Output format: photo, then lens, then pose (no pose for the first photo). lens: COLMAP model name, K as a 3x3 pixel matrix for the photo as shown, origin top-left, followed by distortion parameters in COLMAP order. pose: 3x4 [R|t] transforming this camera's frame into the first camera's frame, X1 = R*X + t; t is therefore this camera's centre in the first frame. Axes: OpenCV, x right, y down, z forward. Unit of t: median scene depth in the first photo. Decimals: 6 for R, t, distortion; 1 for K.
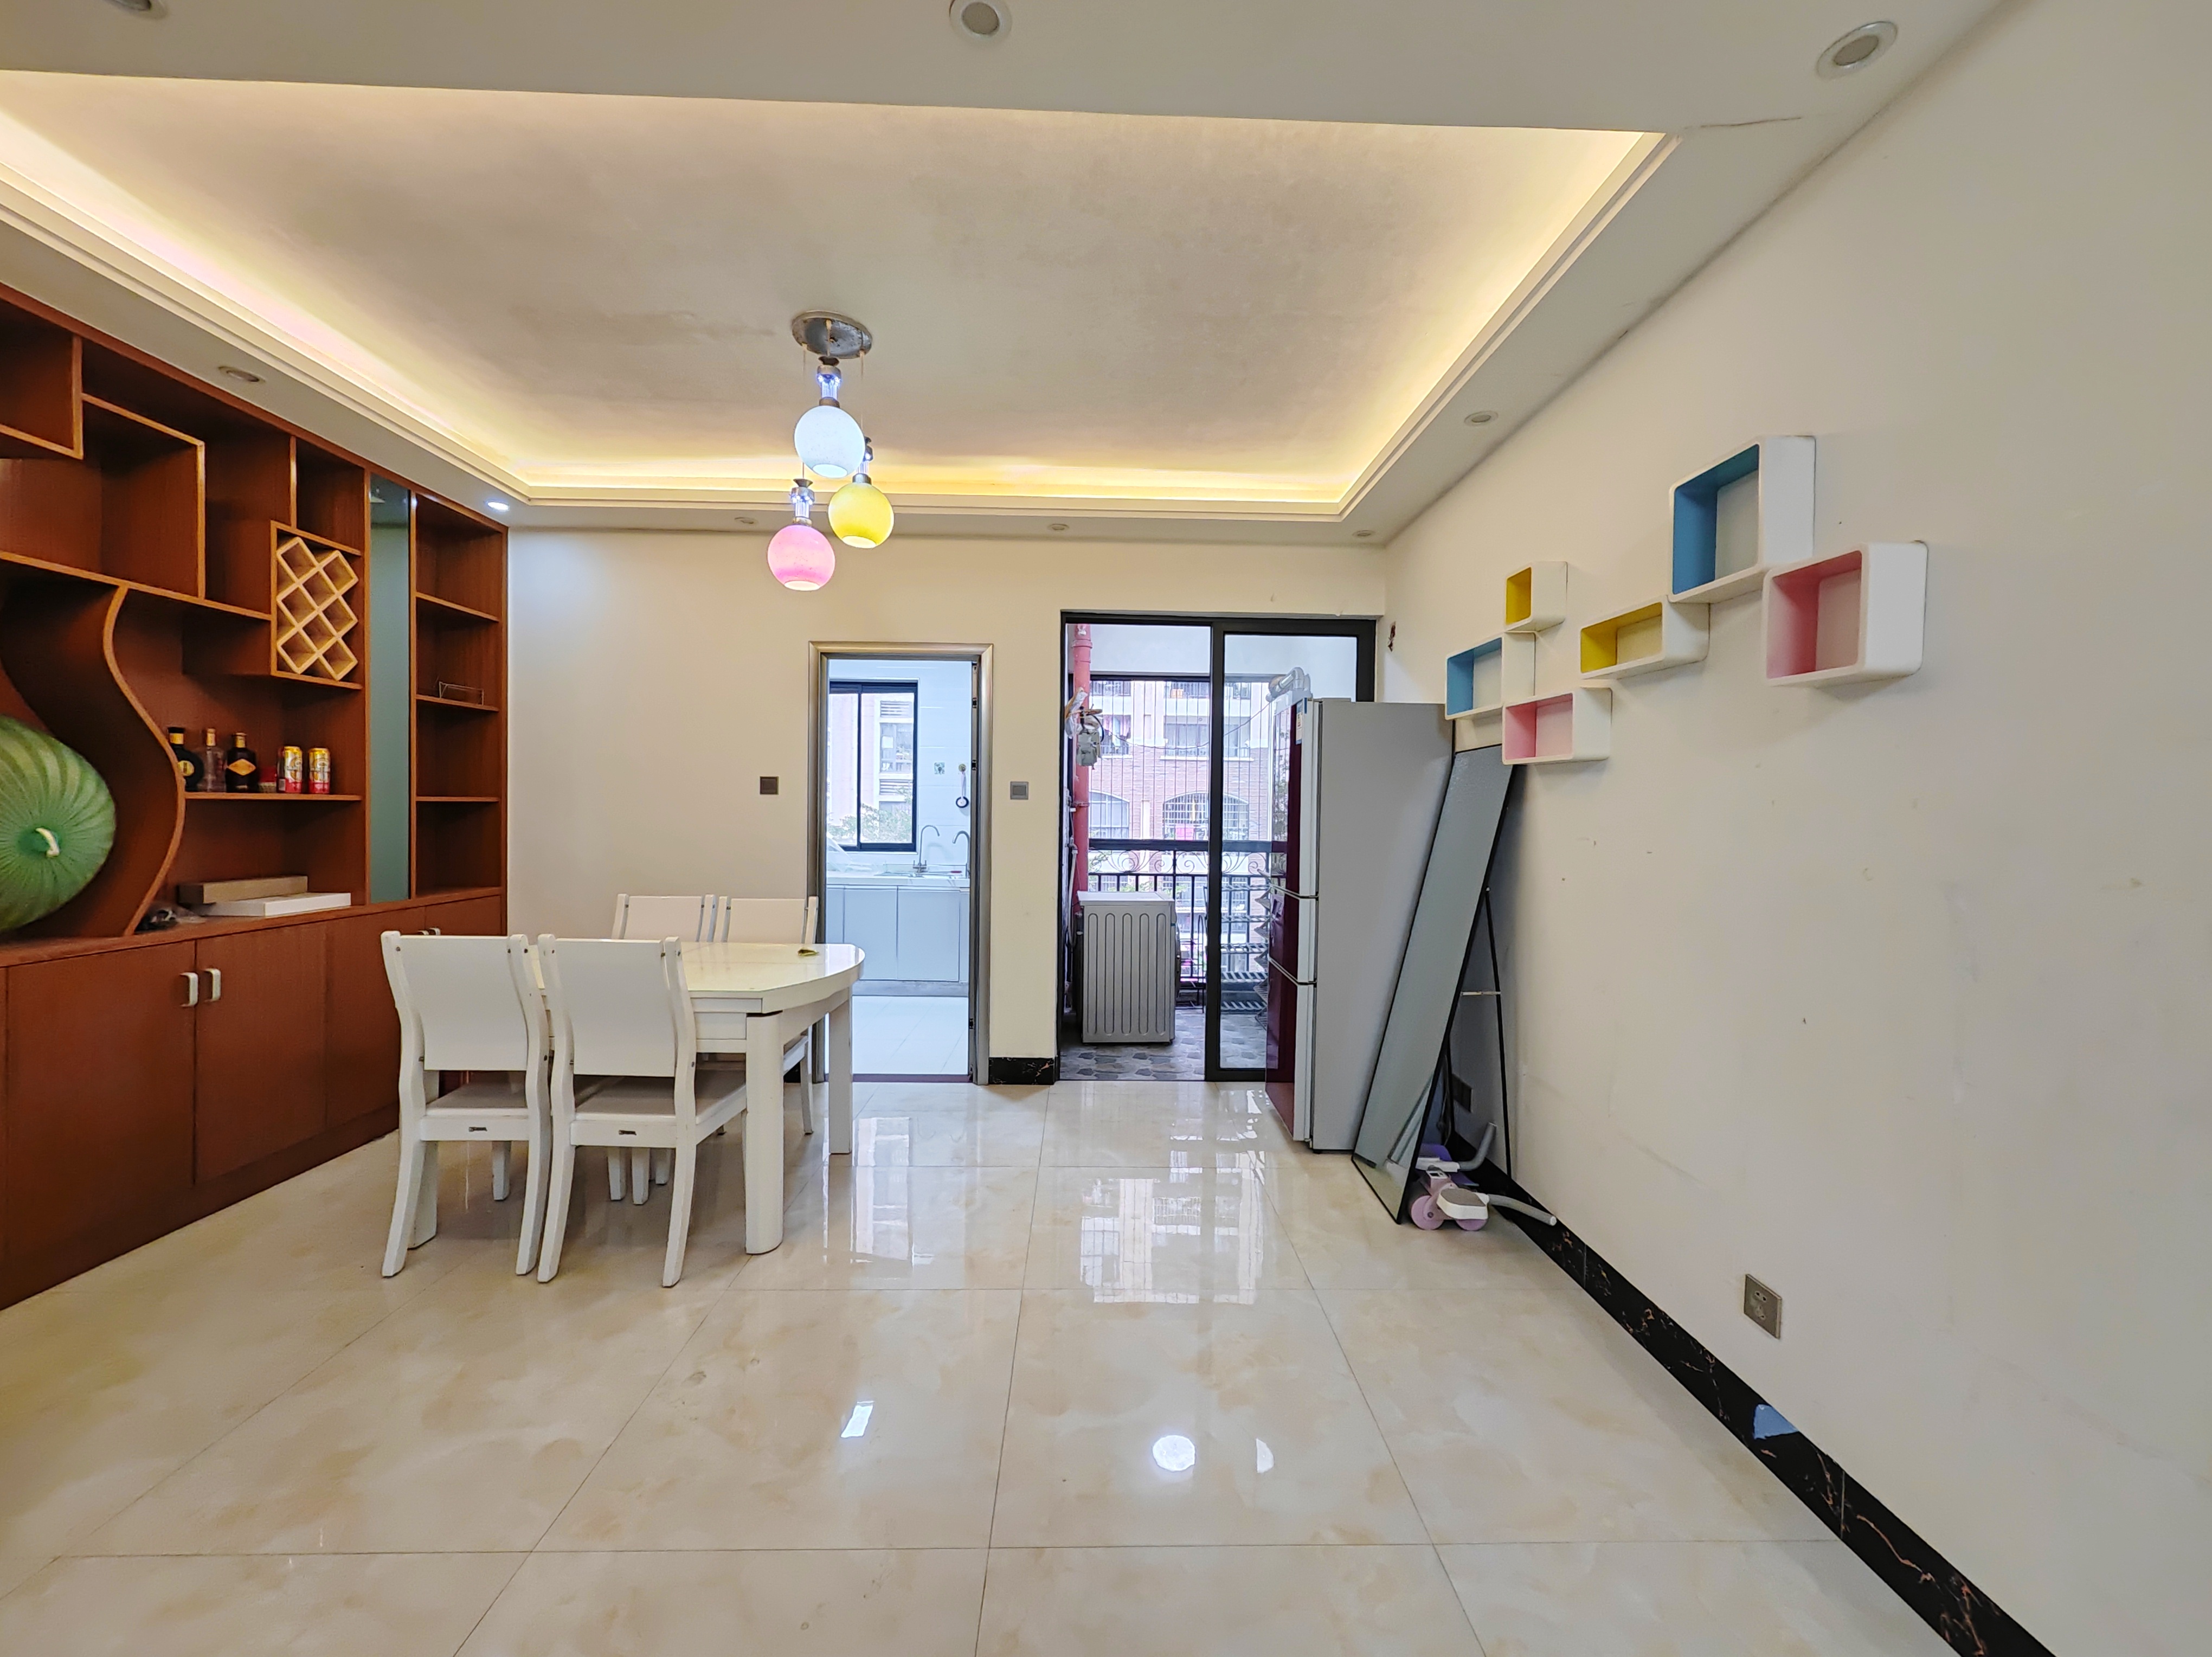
lens RADIAL K [[844.4, 0, 1104.6], [0, 844.4, 821.4], [0, 0, 1]] dist [-0.000457, -0.000107]
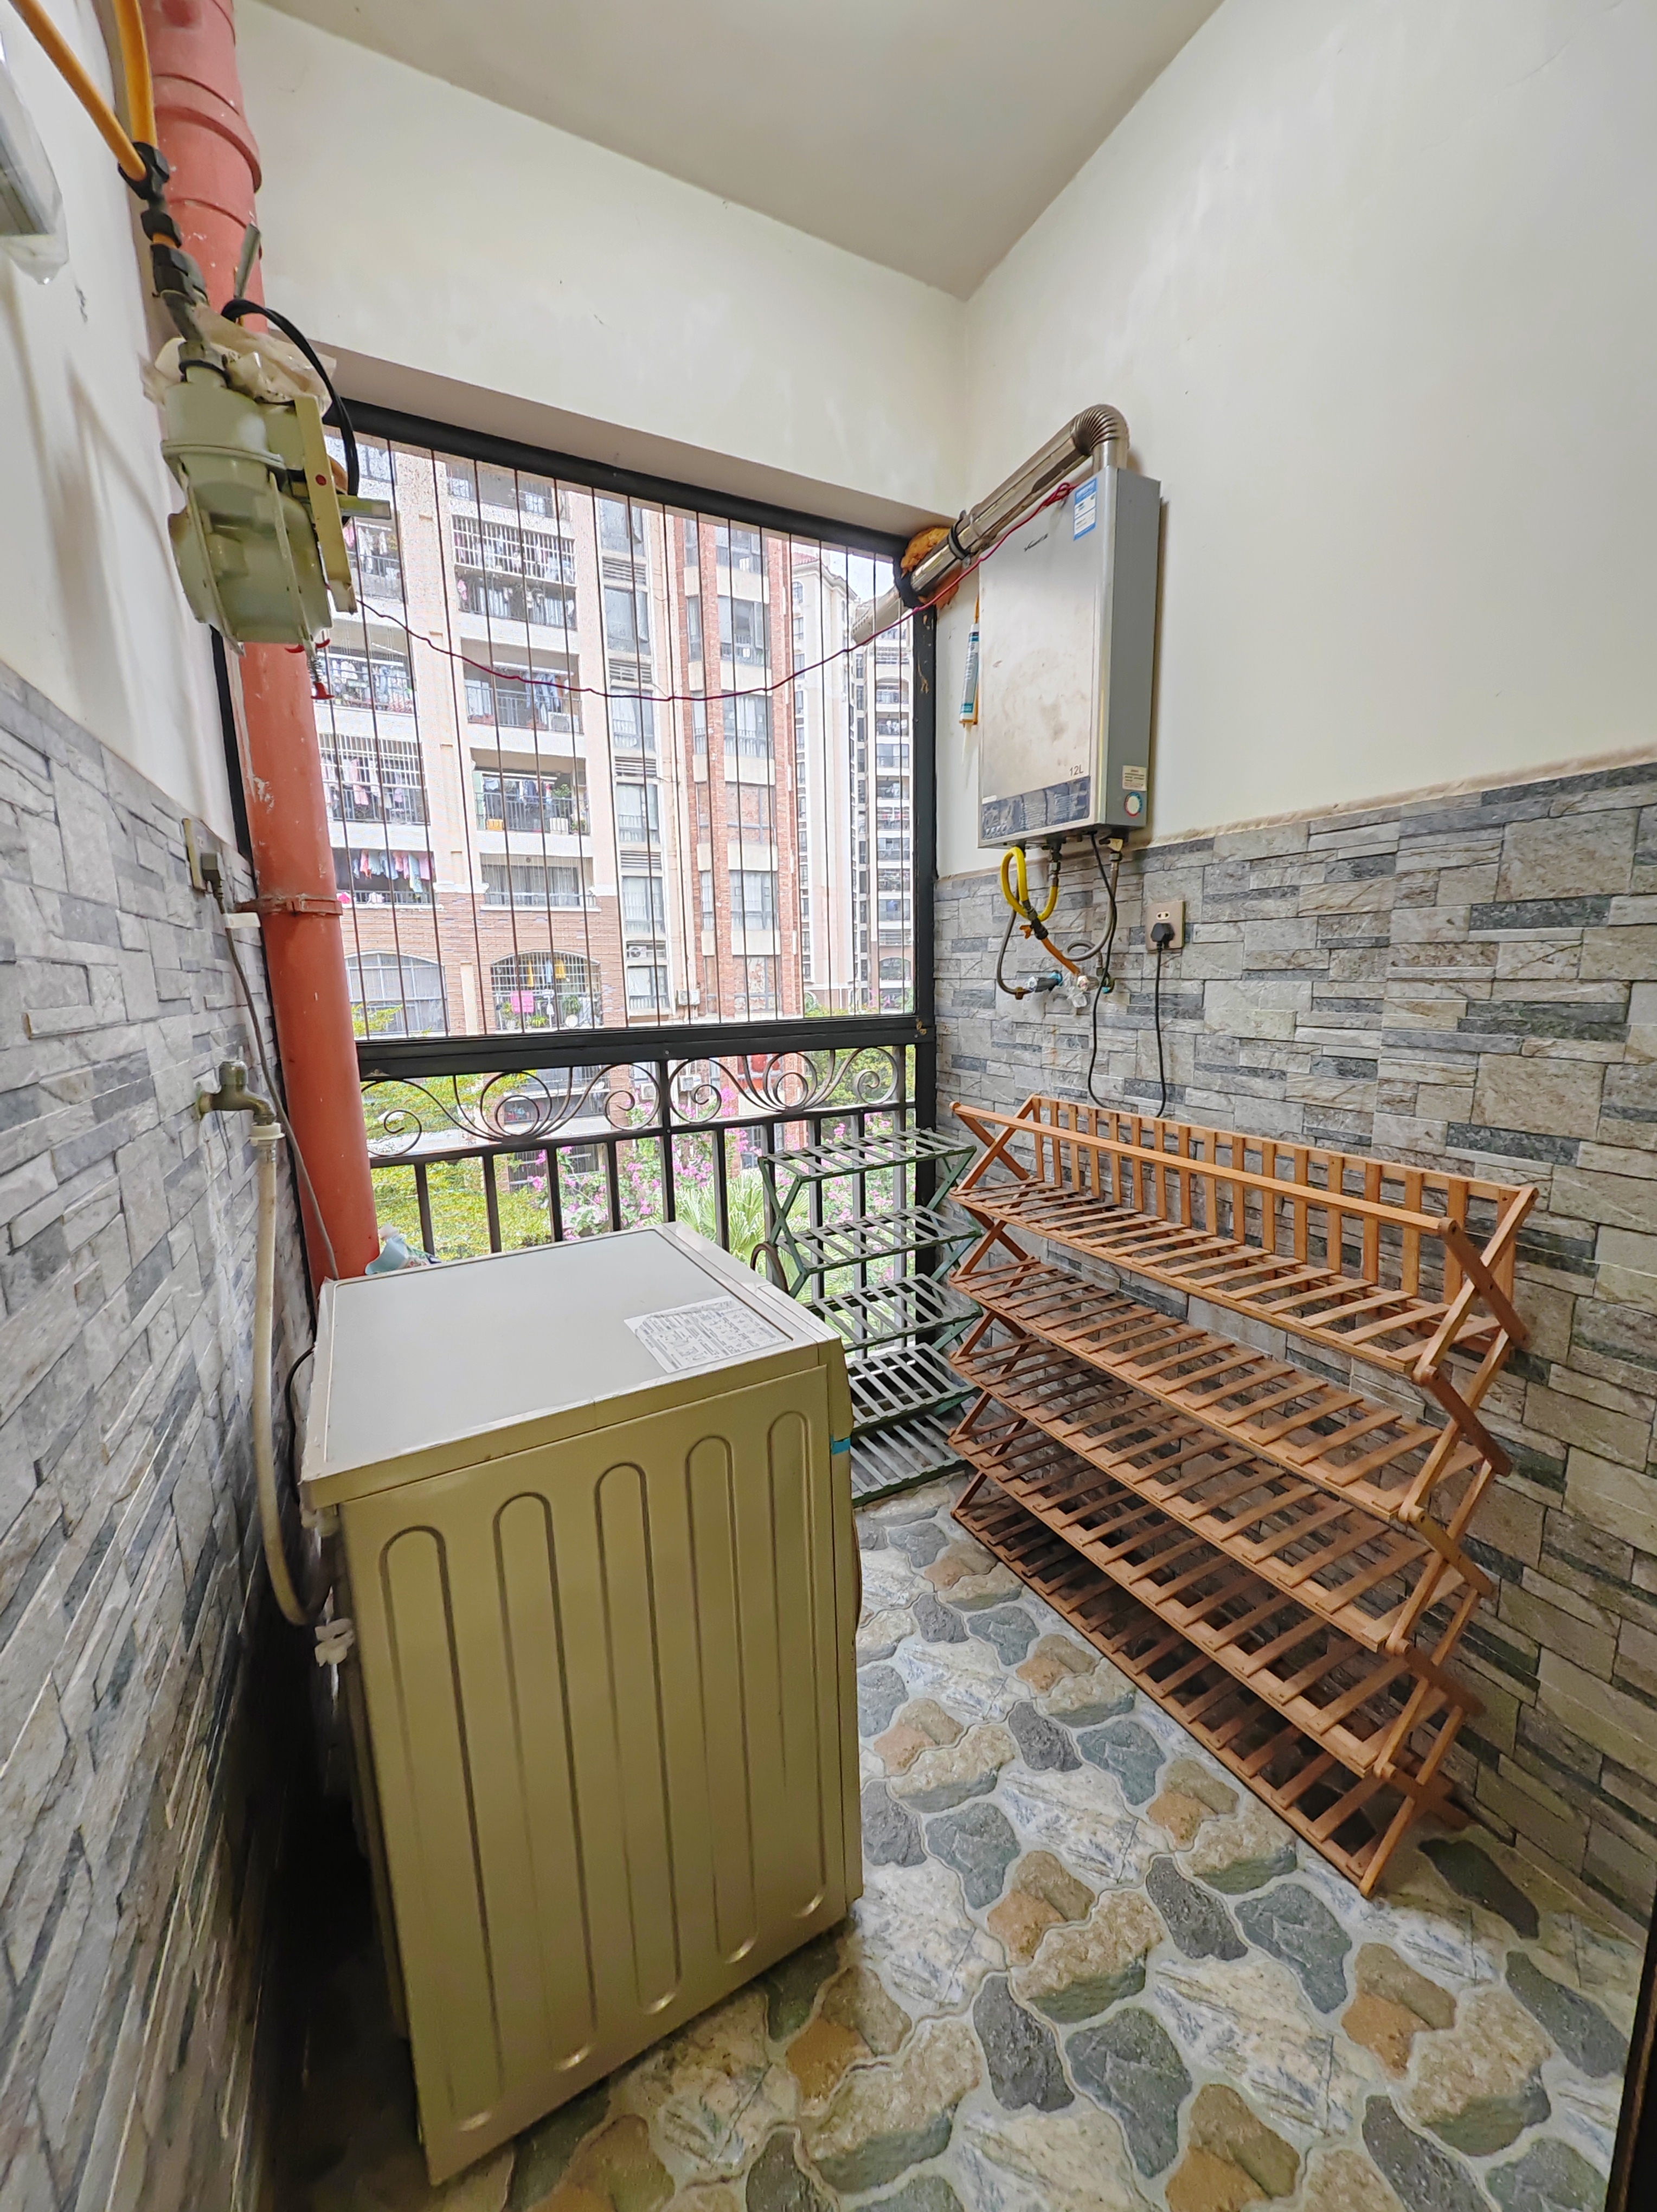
lens RADIAL K [[844.4, 0, 827.5], [0, 844.4, 1106.7], [0, 0, 1]] dist [-0.000457, -0.000107]
pose [[0.897537, -0.103073, 0.428722, -0.001510], [0.040853, 0.987551, 0.151899, 0.005988], [-0.439042, -0.118821, 0.890575, 0.675967]]
